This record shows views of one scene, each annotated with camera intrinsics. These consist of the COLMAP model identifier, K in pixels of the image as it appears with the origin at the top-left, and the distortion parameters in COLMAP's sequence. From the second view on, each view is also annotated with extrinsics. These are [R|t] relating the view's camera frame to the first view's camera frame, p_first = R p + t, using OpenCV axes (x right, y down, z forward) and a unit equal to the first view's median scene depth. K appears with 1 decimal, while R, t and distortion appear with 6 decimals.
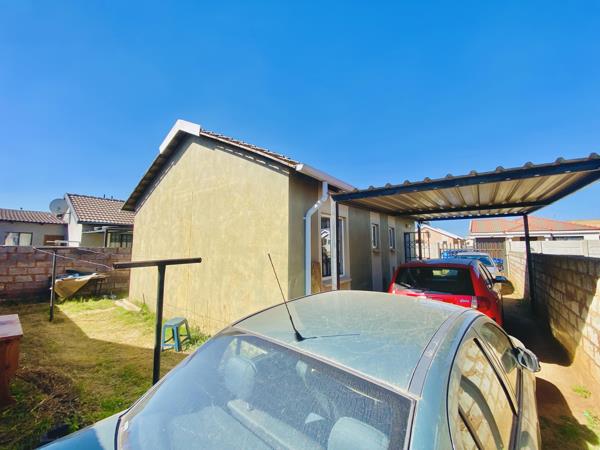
lens RADIAL K [[243.0, 0, 309.6], [0, 243.0, 224.0], [0, 0, 1]] dist [0.000260, -0.011539]
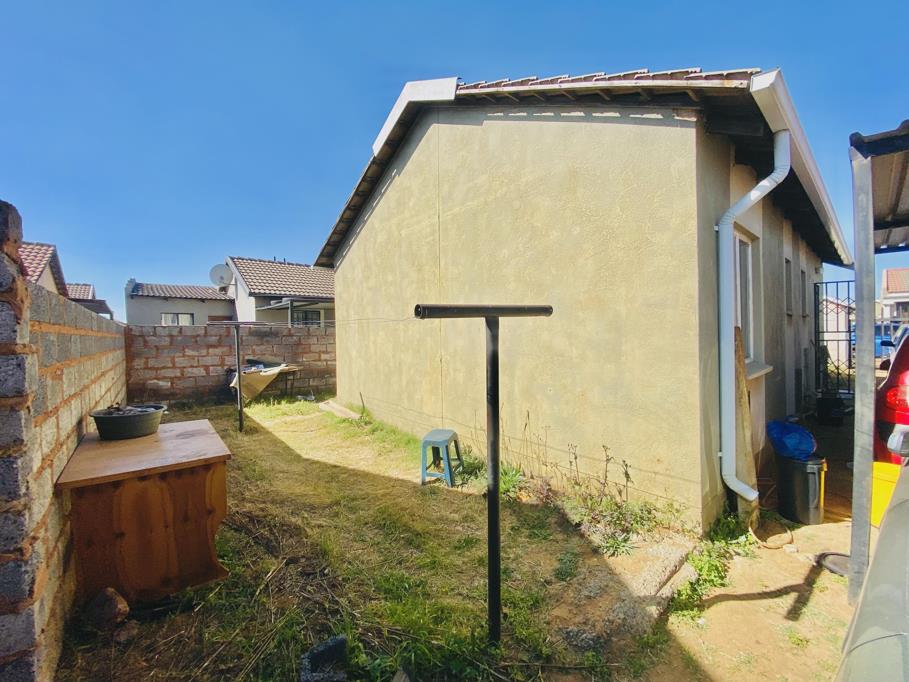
lens RADIAL K [[358.1, 0, 454.5], [0, 358.1, 341.0], [0, 0, 1]] dist [0.022518, -0.019866]
pose [[0.976268, -0.017542, -0.215854, -0.267629], [0.040885, 0.993720, 0.104158, 0.072120], [0.212671, -0.110511, 0.970854, 0.163177]]
